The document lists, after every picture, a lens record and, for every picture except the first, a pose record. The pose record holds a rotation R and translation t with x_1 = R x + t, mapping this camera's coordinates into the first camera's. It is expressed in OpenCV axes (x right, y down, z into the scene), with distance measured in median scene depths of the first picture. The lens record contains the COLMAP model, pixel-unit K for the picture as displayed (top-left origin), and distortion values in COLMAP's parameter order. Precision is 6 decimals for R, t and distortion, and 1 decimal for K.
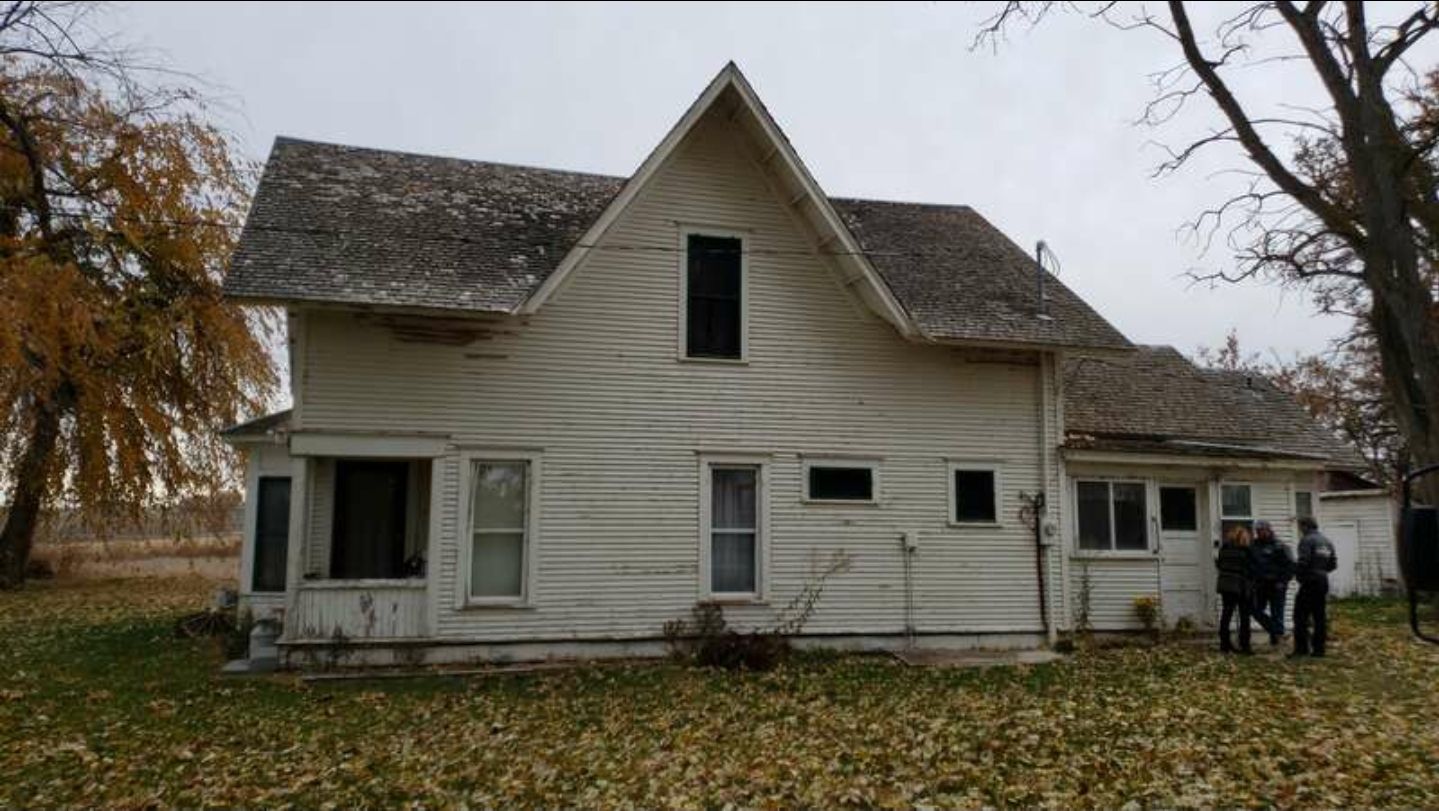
lens RADIAL K [[1115.2, 0, 759.7], [0, 1115.2, 401.5], [0, 0, 1]] dist [0.085772, 0.000027]
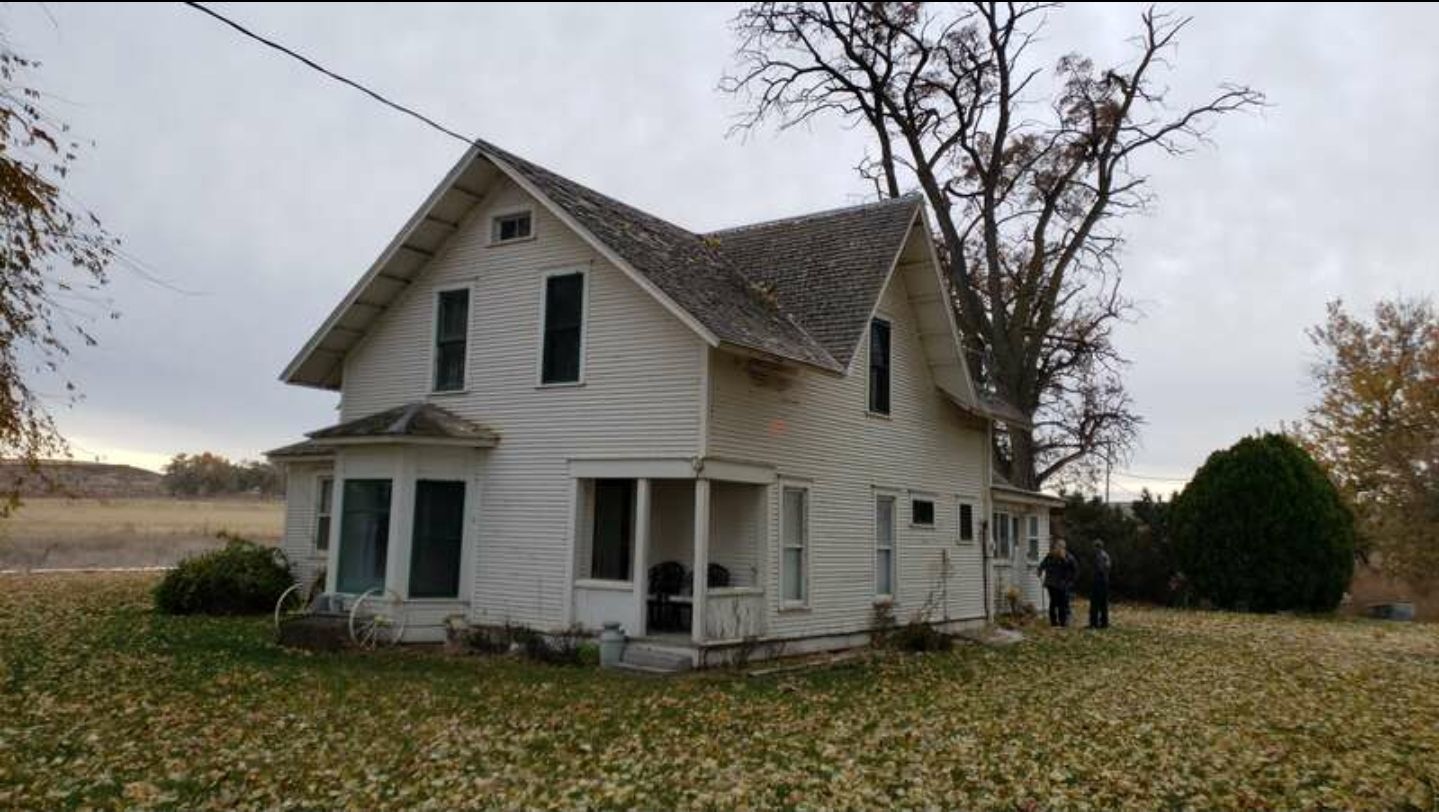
lens RADIAL K [[1115.2, 0, 759.7], [0, 1115.2, 402.0], [0, 0, 1]] dist [0.085772, 0.000027]
pose [[0.759723, 0.096905, 0.642986, -0.958707], [-0.111464, 0.993605, -0.018047, -0.012849], [-0.640622, -0.057959, 0.765666, 0.097410]]
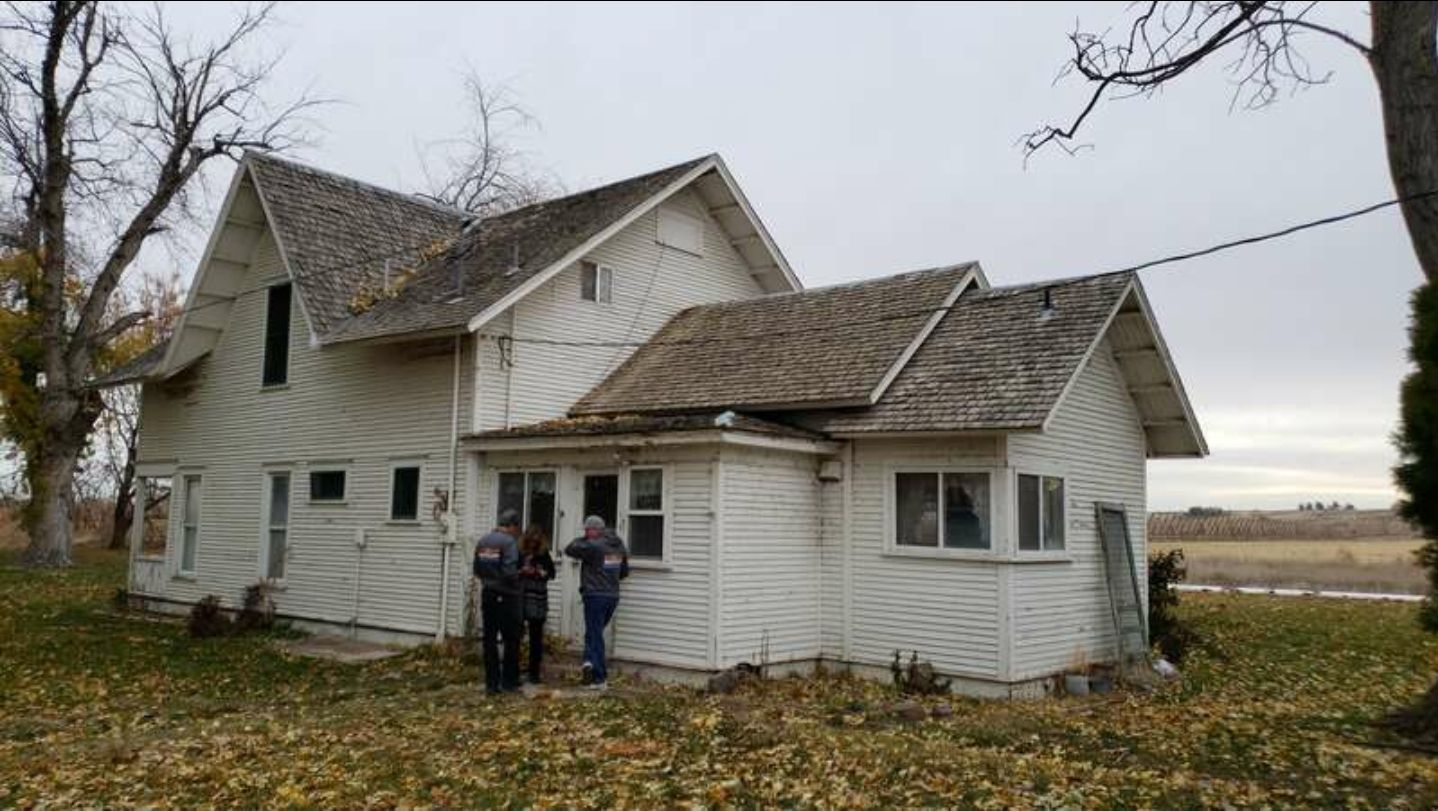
lens RADIAL K [[1114.4, 0, 759.1], [0, 1114.4, 401.5], [0, 0, 1]] dist [0.085772, 0.000027]
pose [[0.561628, -0.081514, -0.823365, 1.240107], [0.098701, 0.994630, -0.031144, 0.067607], [0.821482, -0.063775, 0.566657, 0.719261]]
